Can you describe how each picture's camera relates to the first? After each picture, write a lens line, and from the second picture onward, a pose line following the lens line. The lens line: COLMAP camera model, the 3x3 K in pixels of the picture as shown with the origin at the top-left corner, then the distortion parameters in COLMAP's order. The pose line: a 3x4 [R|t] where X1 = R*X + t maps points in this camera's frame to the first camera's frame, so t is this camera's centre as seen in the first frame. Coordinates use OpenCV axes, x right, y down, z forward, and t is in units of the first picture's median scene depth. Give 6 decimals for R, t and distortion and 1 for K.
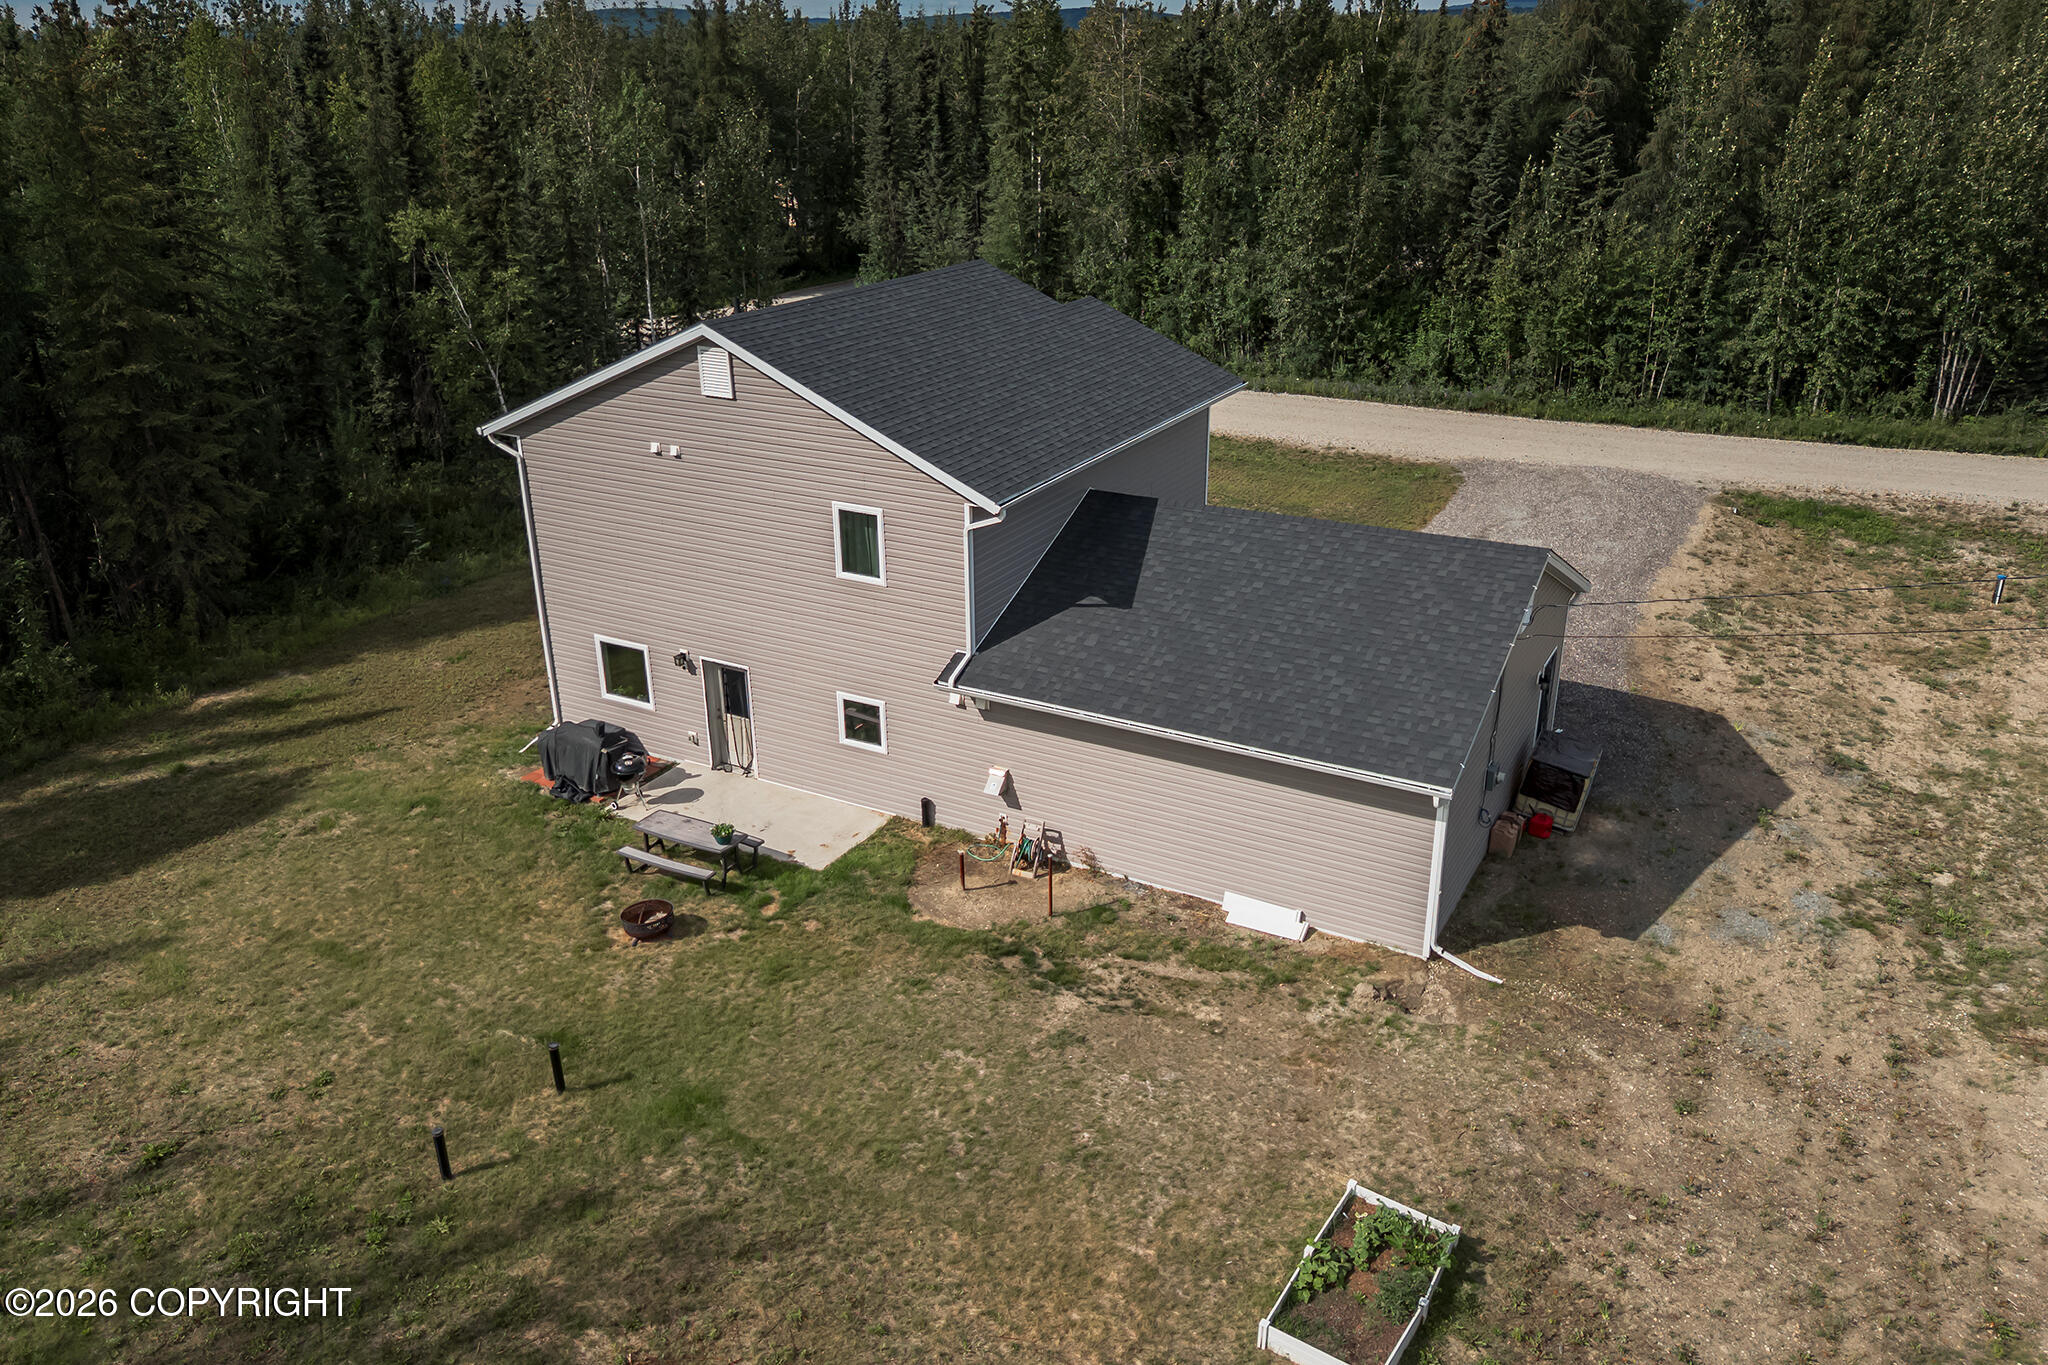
lens RADIAL K [[1506.7, 0, 1024.0], [0, 1506.7, 682.5], [0, 0, 1]] dist [0.072256, -0.061921]
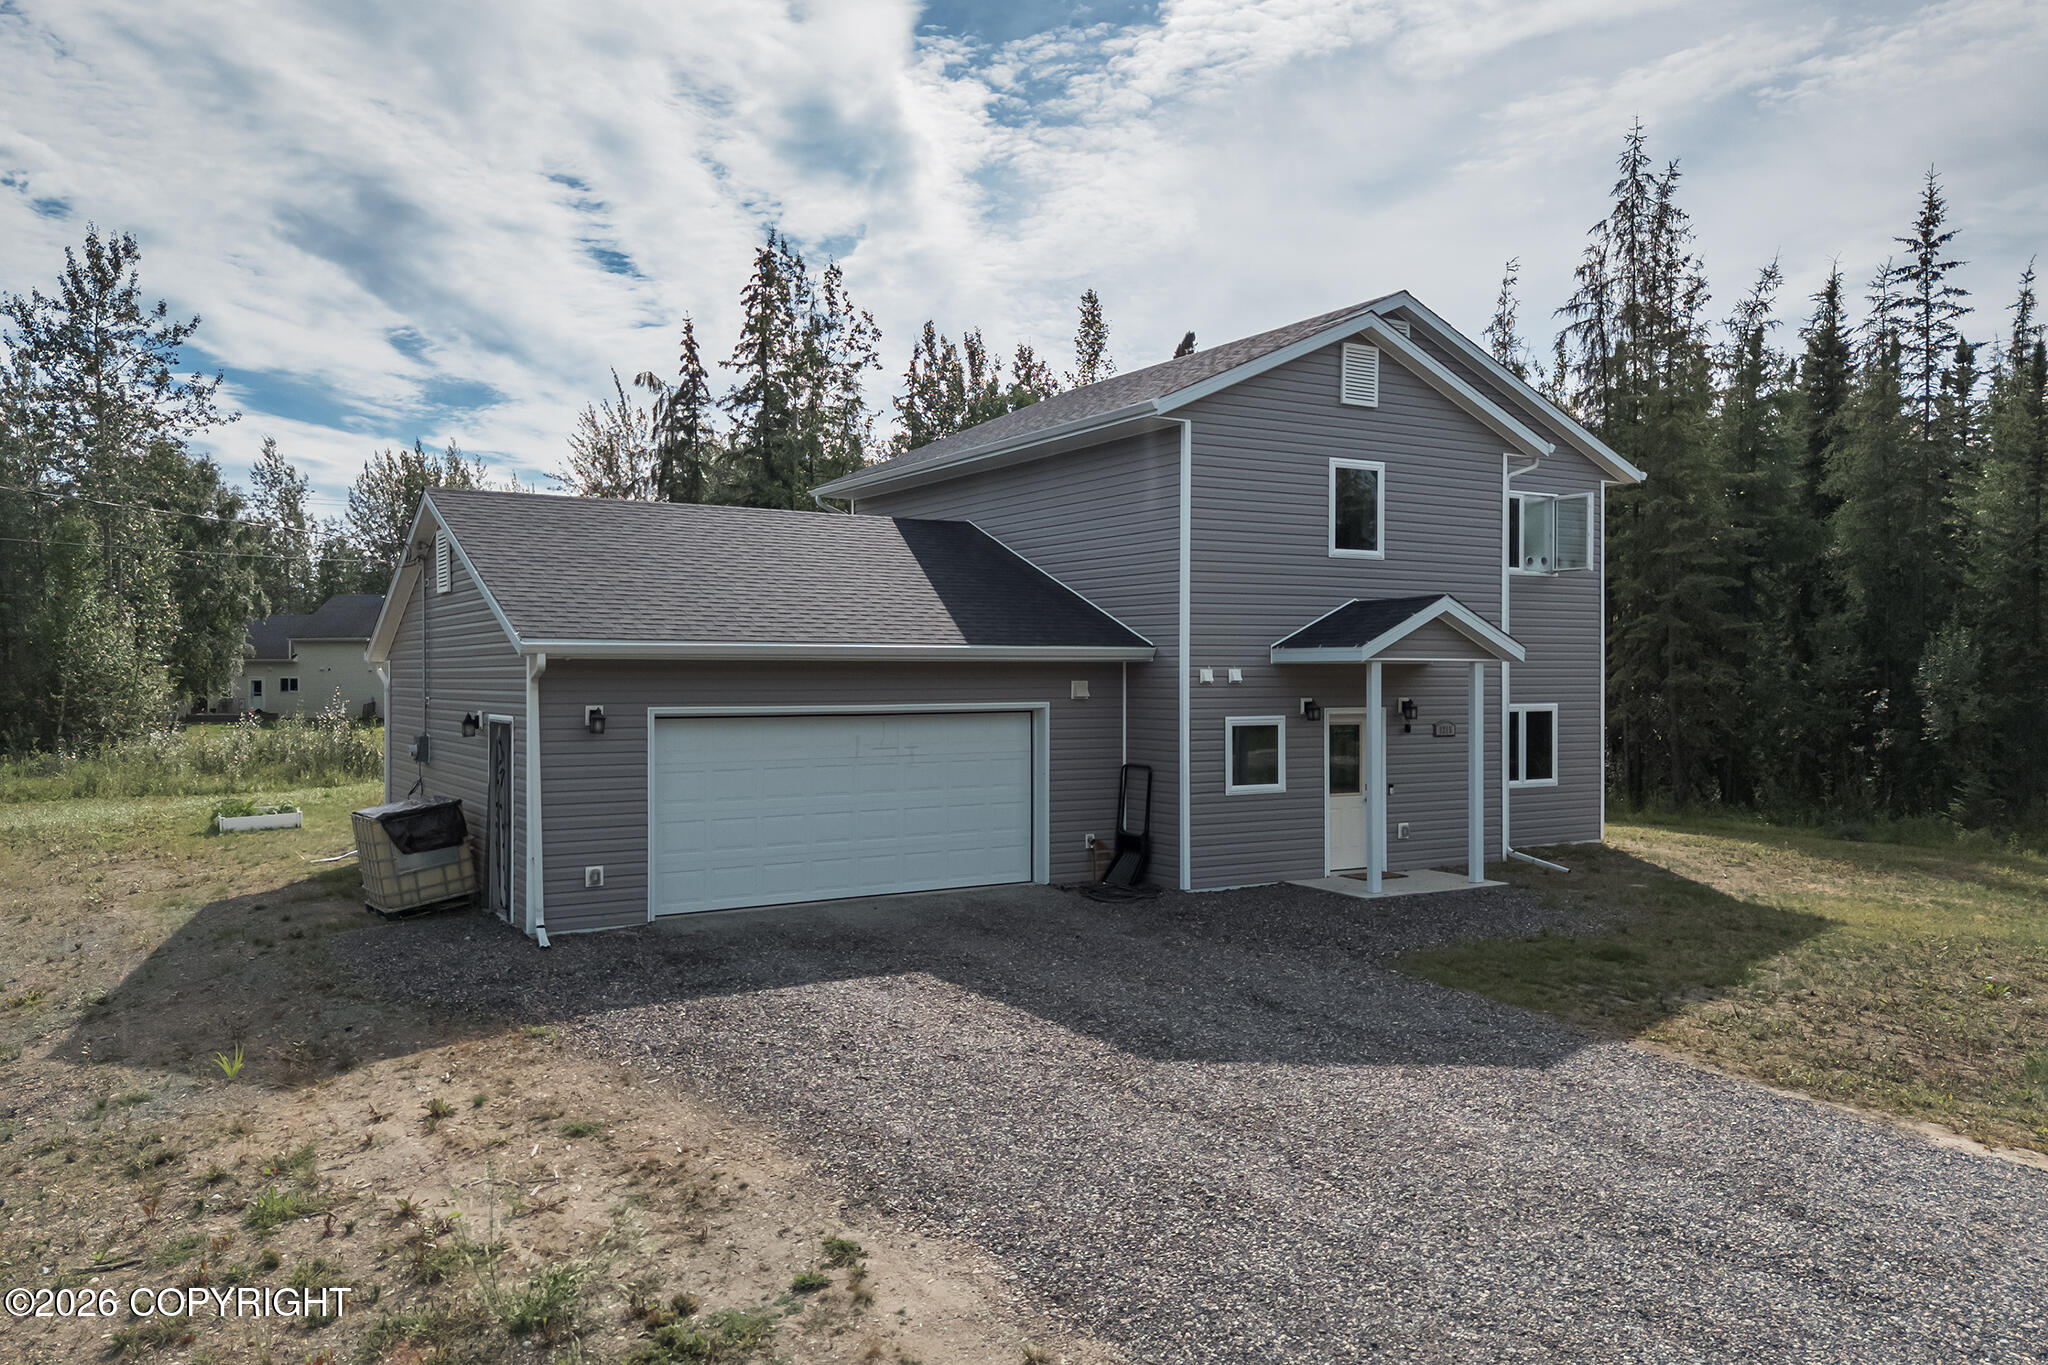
lens RADIAL K [[1511.3, 0, 1024.0], [0, 1511.3, 682.5], [0, 0, 1]] dist [0.037841, -0.002488]
pose [[-0.483385, 0.012845, -0.875314, 0.828353], [-0.332189, 0.922414, 0.196985, -0.236733], [0.809932, 0.385990, -0.441614, 1.514808]]
